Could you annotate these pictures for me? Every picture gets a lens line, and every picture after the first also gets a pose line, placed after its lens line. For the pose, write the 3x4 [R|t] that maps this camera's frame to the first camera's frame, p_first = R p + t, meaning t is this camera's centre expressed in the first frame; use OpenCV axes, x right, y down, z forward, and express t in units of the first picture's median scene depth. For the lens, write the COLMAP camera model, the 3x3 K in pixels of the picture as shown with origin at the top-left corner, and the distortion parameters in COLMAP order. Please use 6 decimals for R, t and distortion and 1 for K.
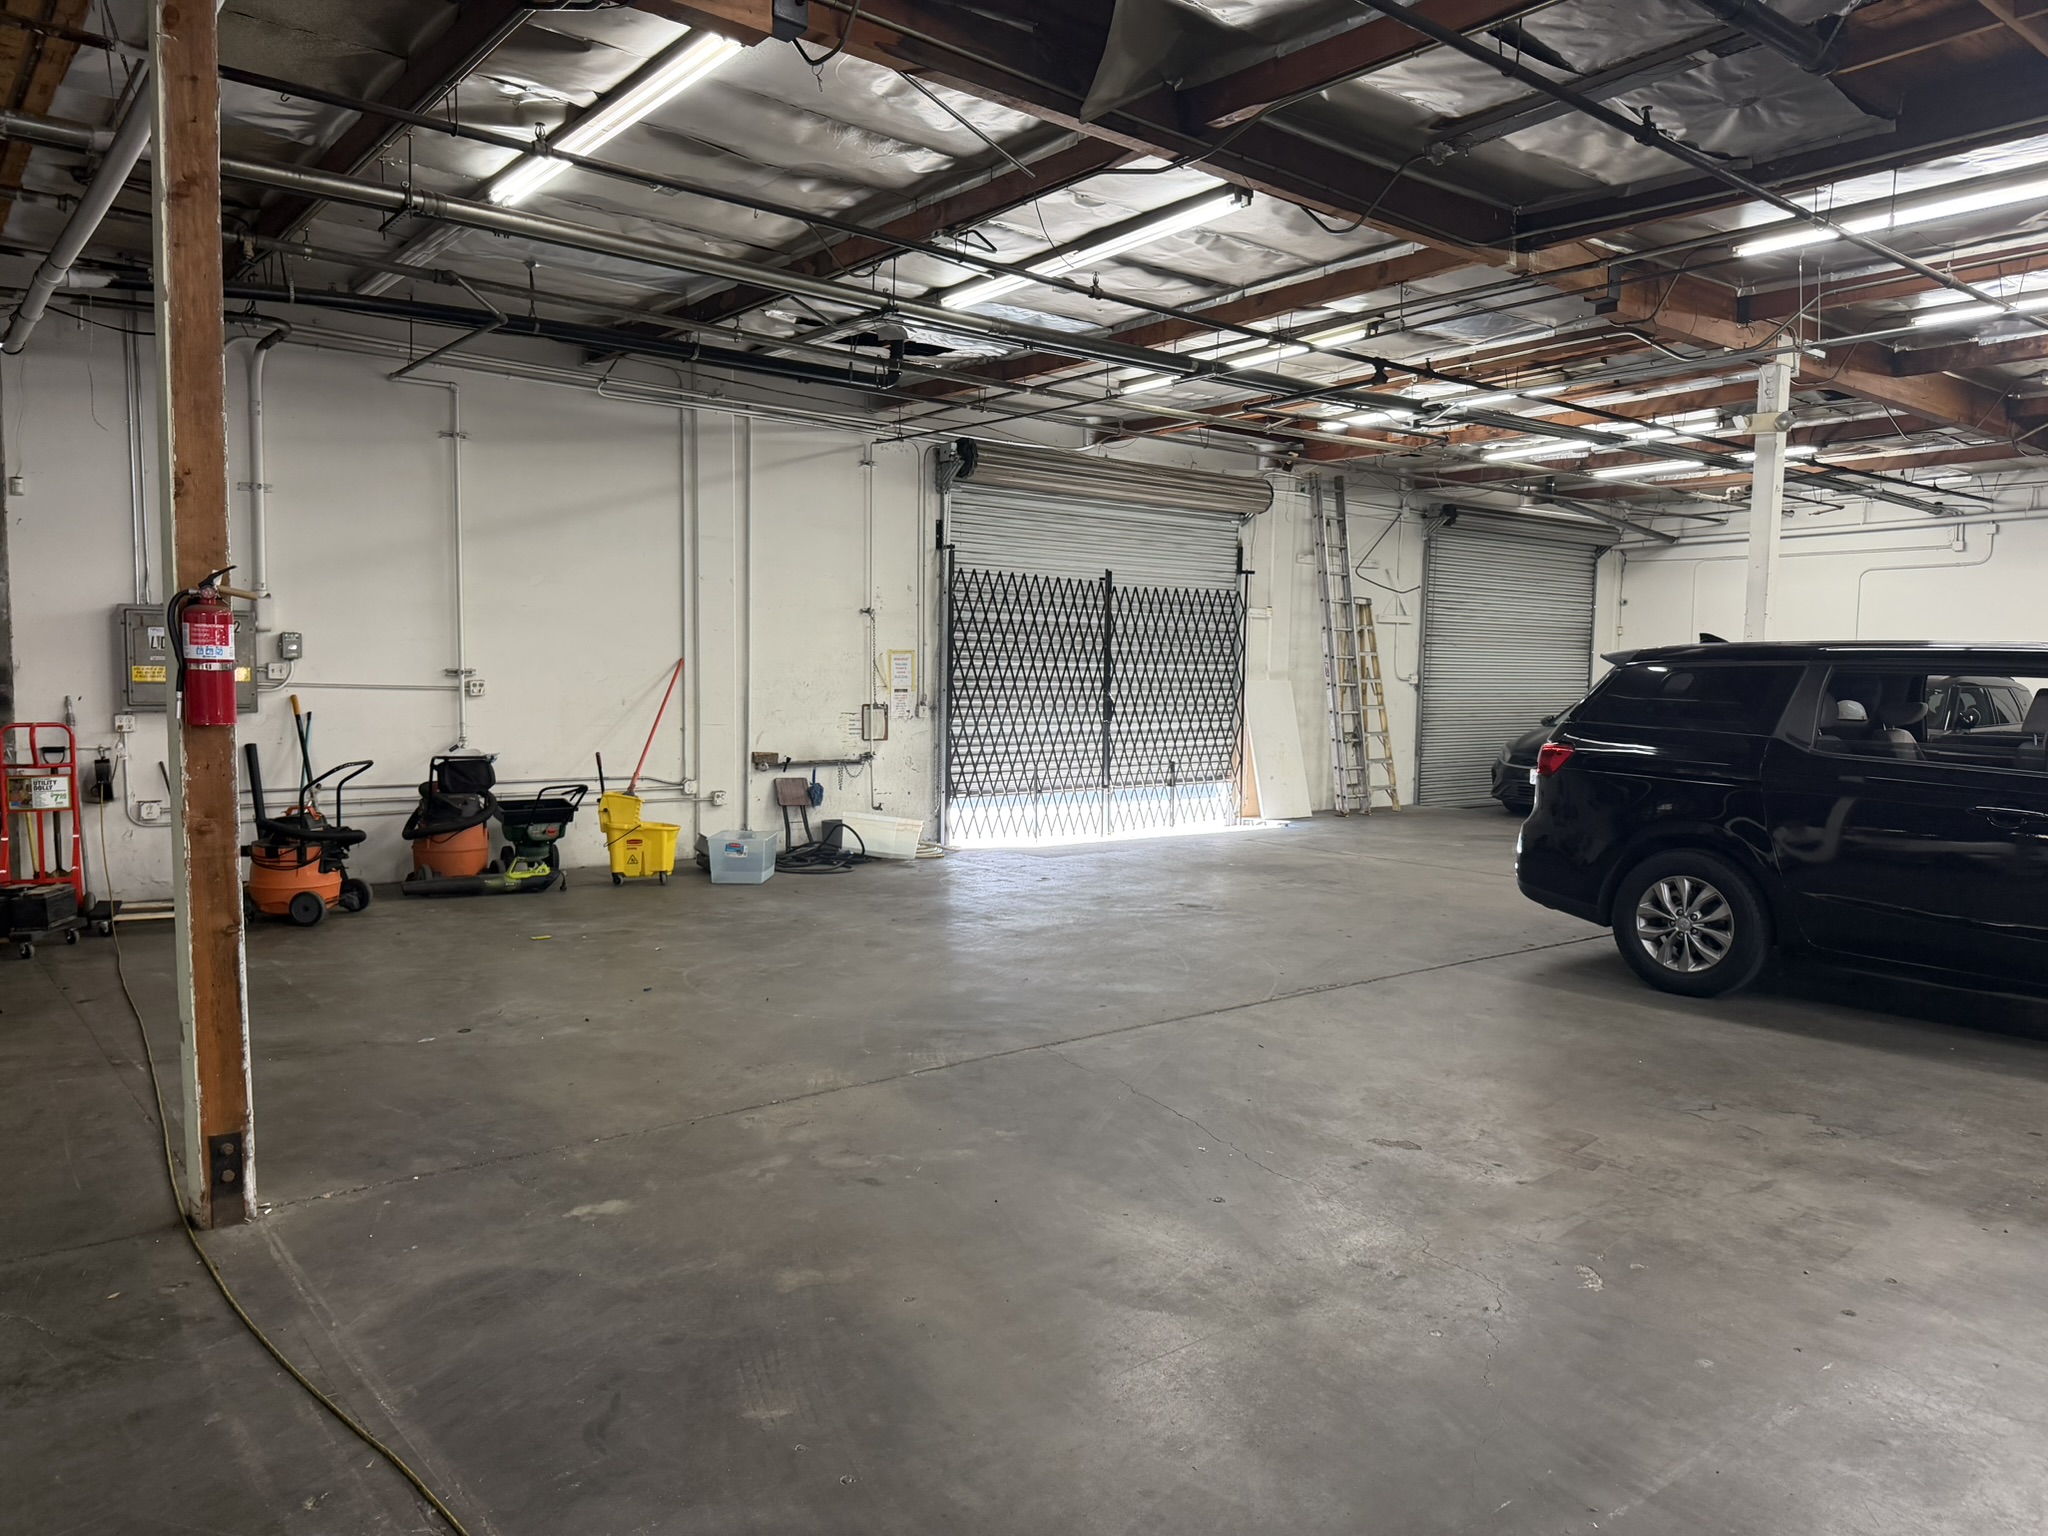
lens RADIAL K [[1435.1, 0, 1024.0], [0, 1435.1, 768.0], [0, 0, 1]] dist [0.059944, -0.066447]
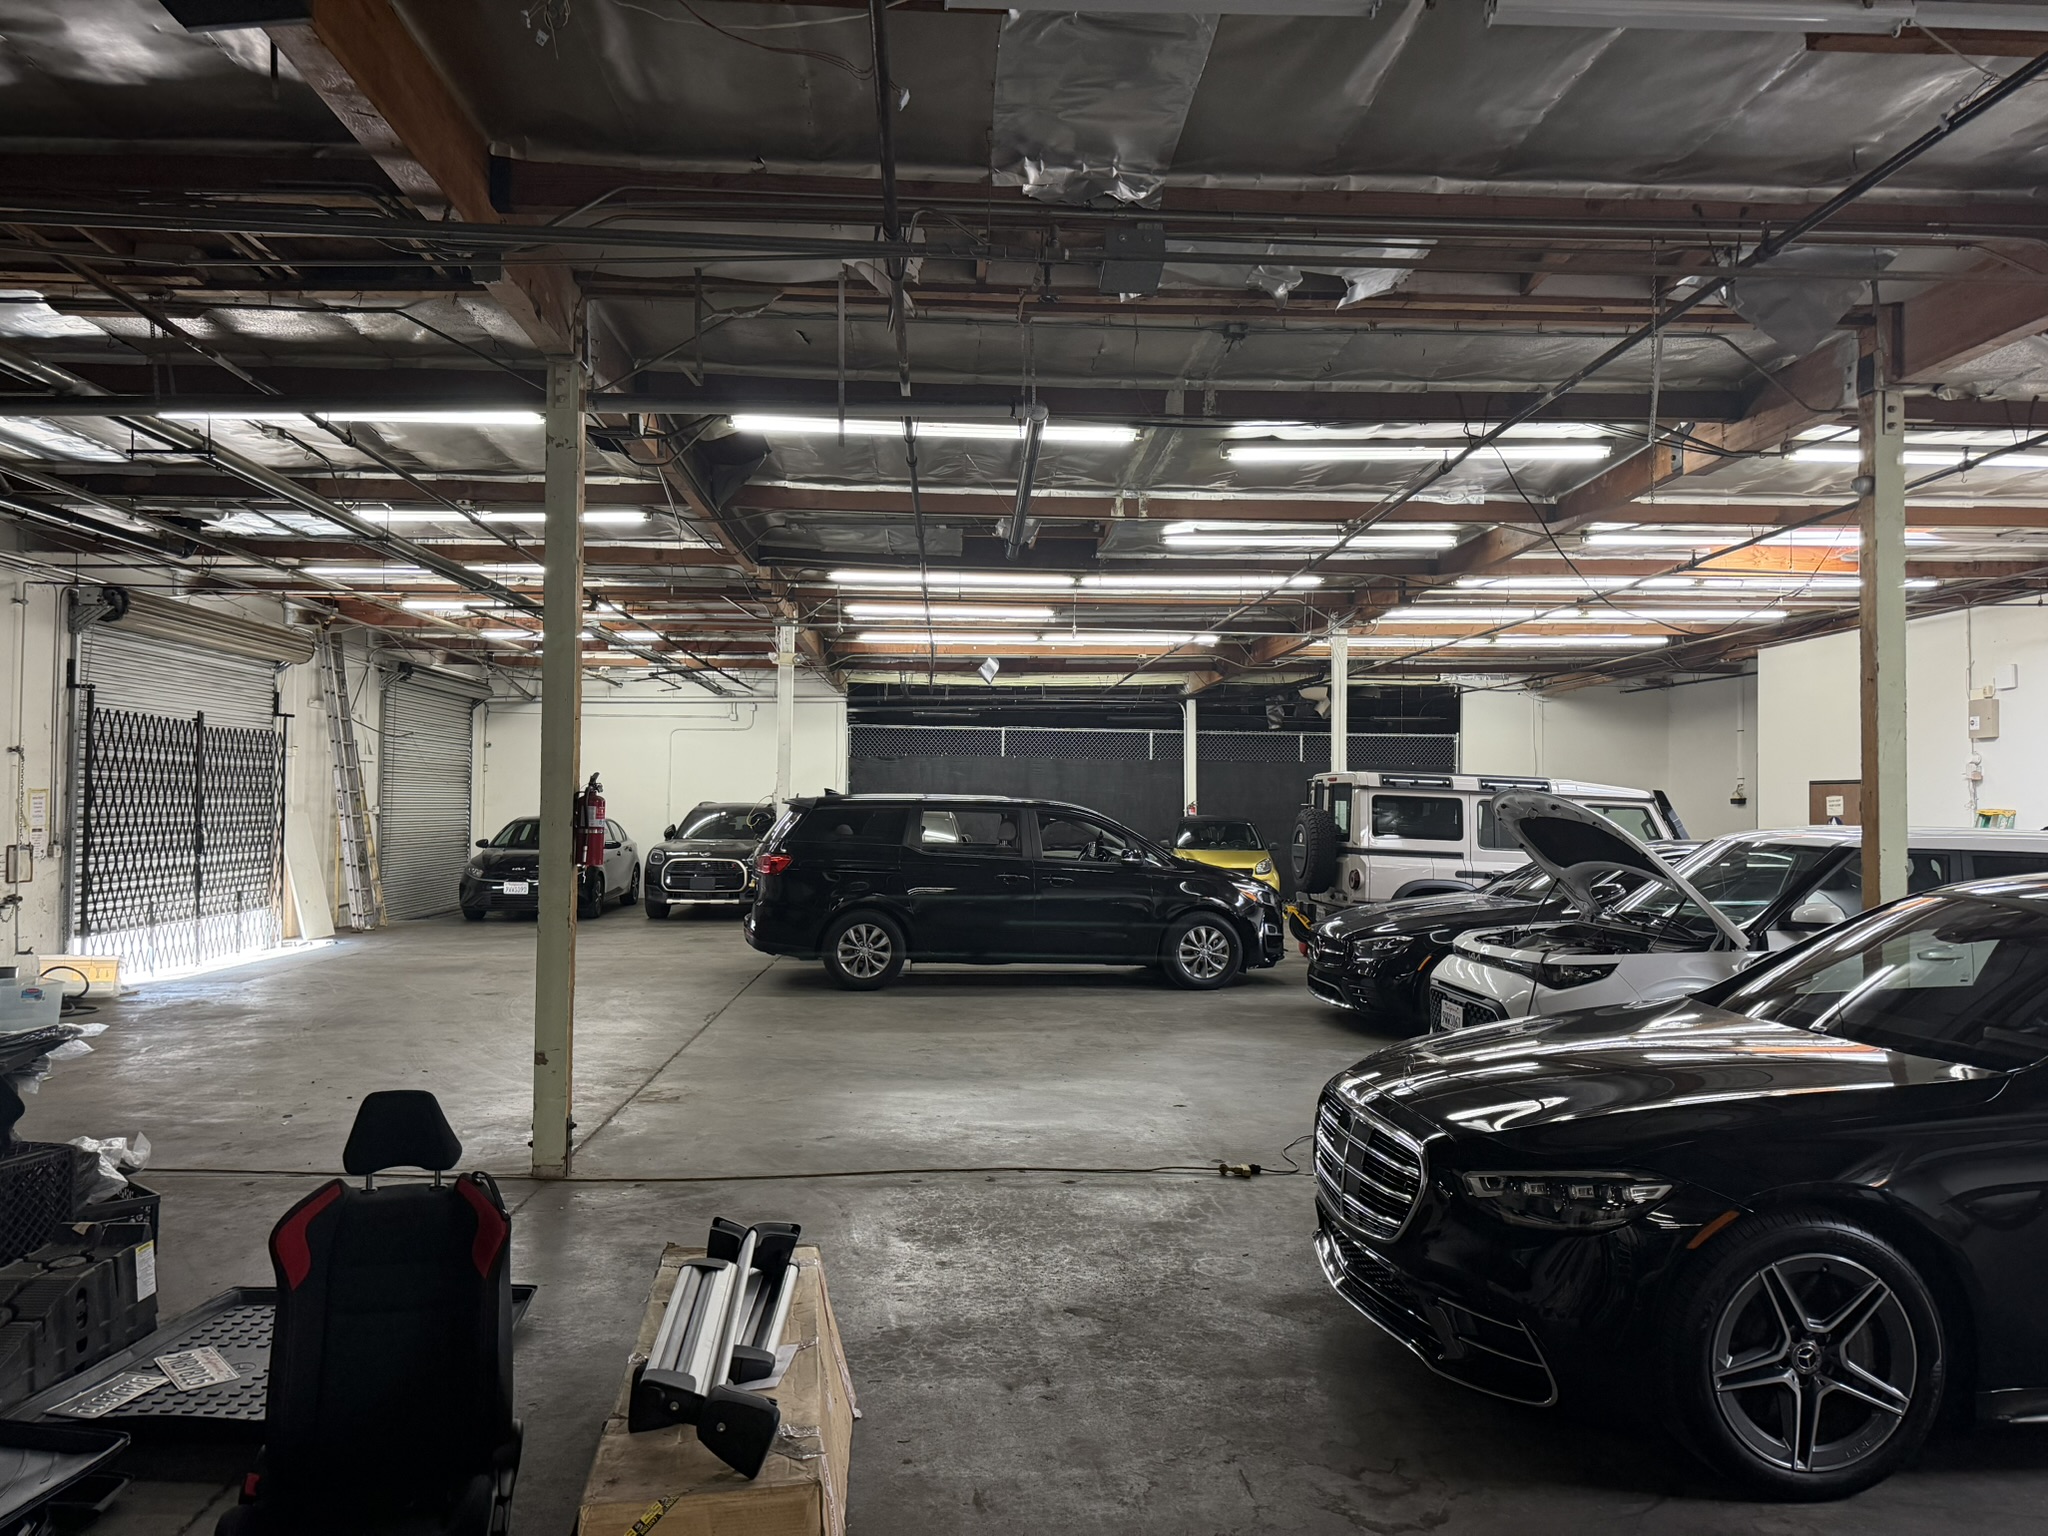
lens RADIAL K [[1435.9, 0, 1020.7], [0, 1435.9, 777.9], [0, 0, 1]] dist [0.059069, -0.064538]
pose [[0.584593, 0.007190, 0.811295, -0.493054], [0.051750, 0.997594, -0.046131, -0.008628], [-0.809674, 0.068952, 0.582815, -0.124045]]
